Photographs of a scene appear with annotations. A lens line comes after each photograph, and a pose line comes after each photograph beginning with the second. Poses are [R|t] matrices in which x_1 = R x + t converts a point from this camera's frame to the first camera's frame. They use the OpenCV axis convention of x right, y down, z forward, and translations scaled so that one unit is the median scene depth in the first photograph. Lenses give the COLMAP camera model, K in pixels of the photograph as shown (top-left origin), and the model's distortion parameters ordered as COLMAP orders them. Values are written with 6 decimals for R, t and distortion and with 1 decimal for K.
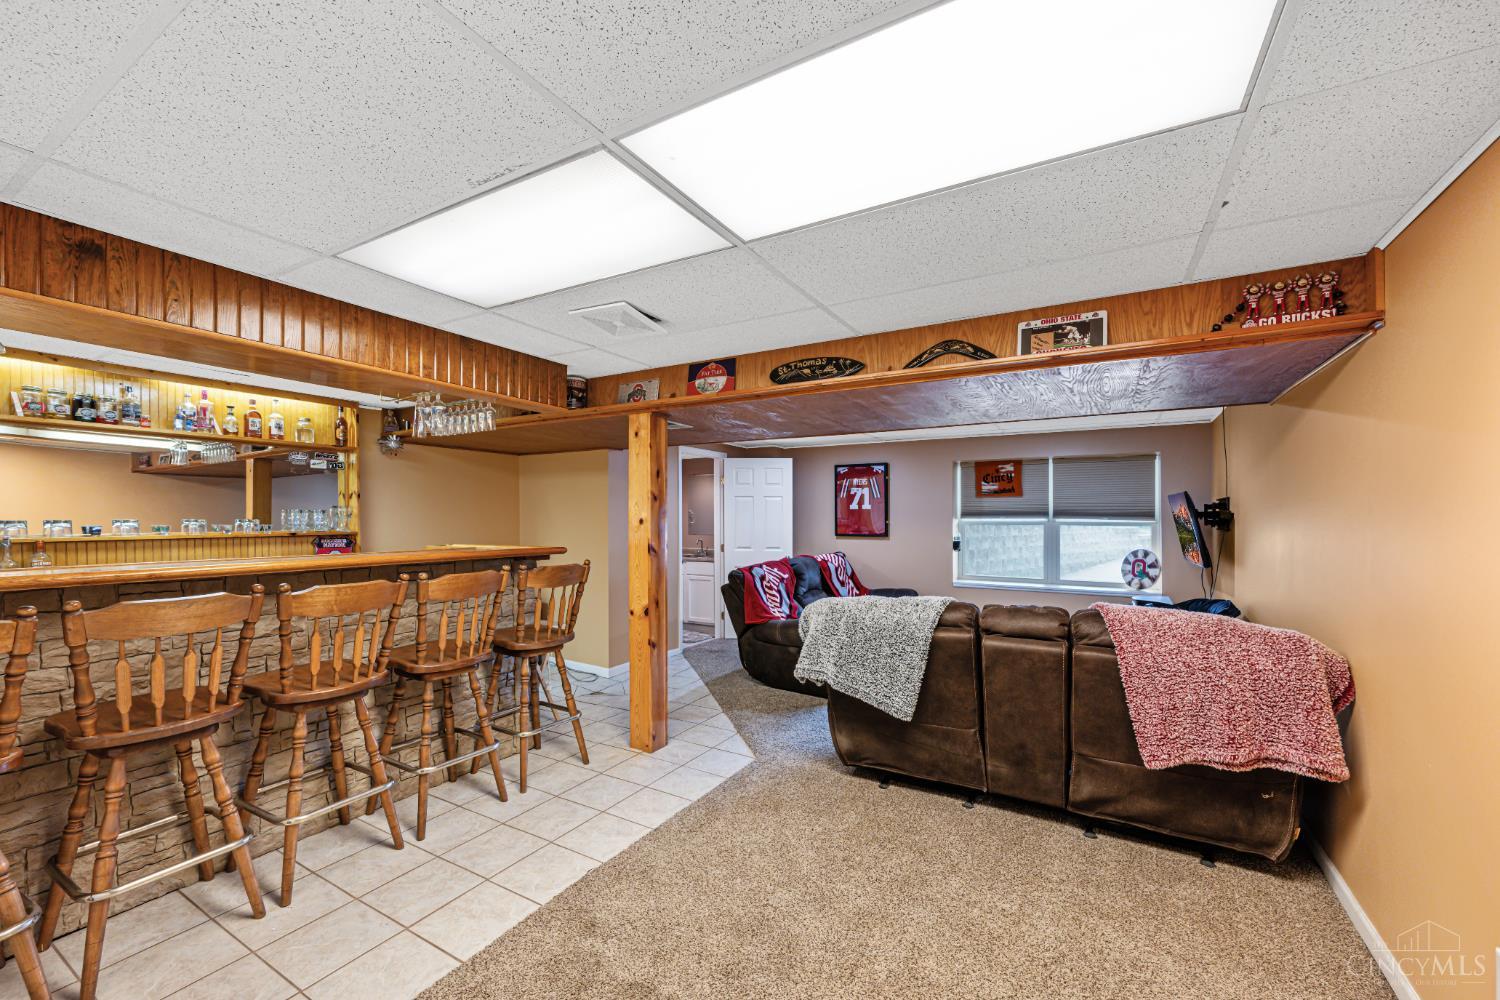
lens RADIAL K [[600.3, 0, 752.4], [0, 600.3, 531.7], [0, 0, 1]] dist [-0.006656, -0.000125]
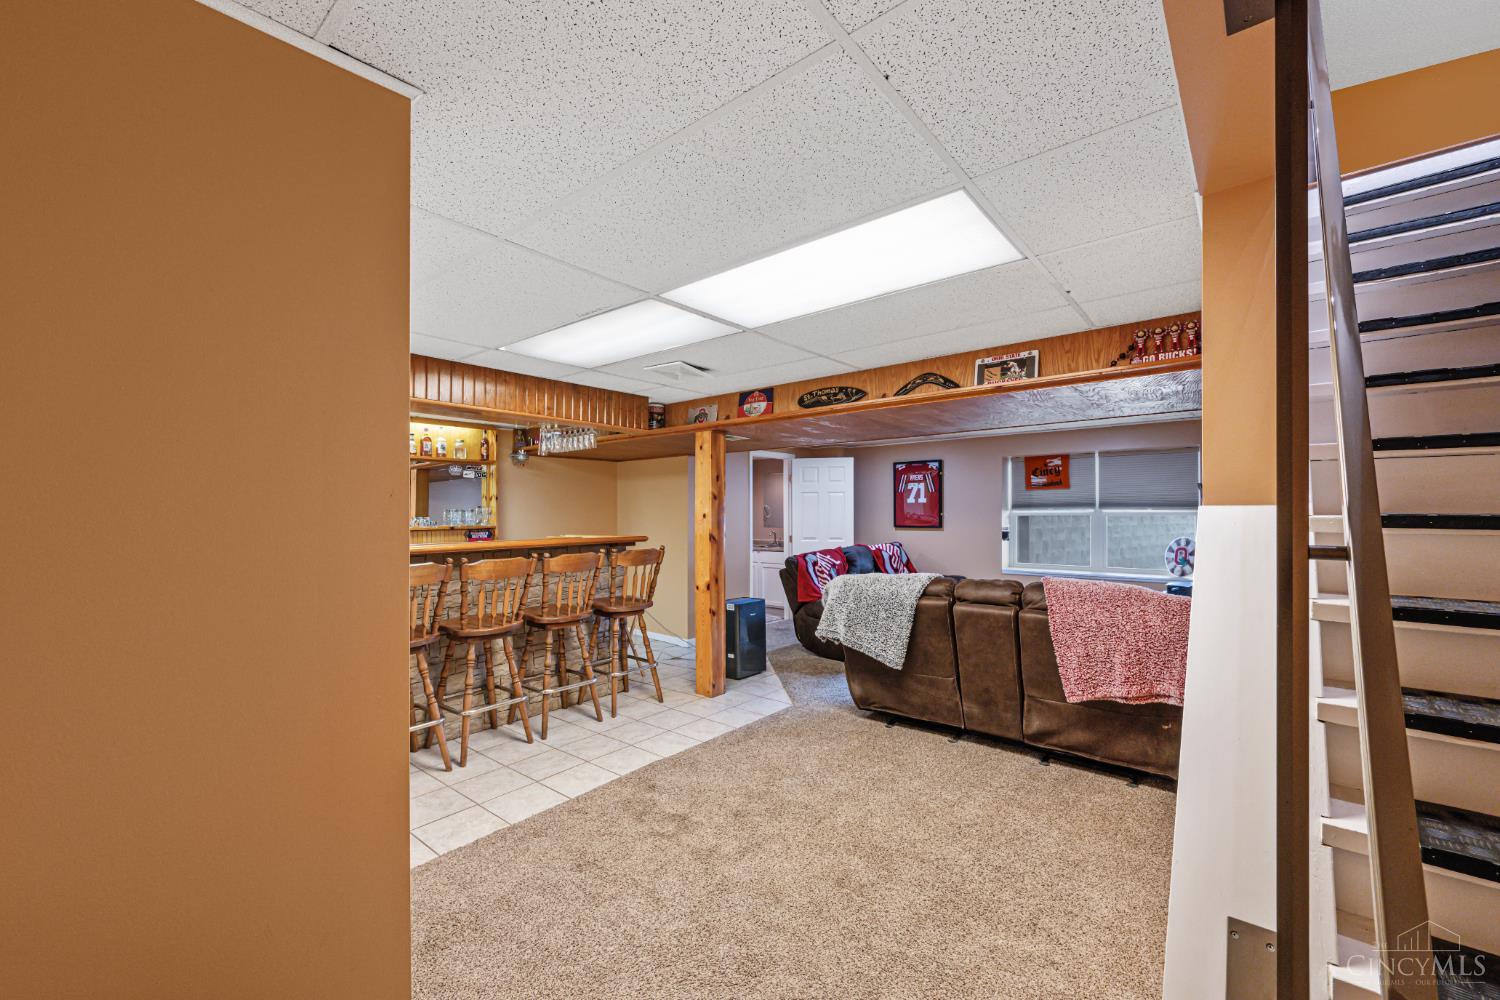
lens RADIAL K [[600.3, 0, 751.1], [0, 600.3, 502.5], [0, 0, 1]] dist [-0.006656, -0.000125]
pose [[0.987018, -0.013460, -0.160045, 0.152806], [0.007277, 0.999207, -0.039156, 0.006977], [0.160445, 0.037483, 0.986333, -0.317696]]
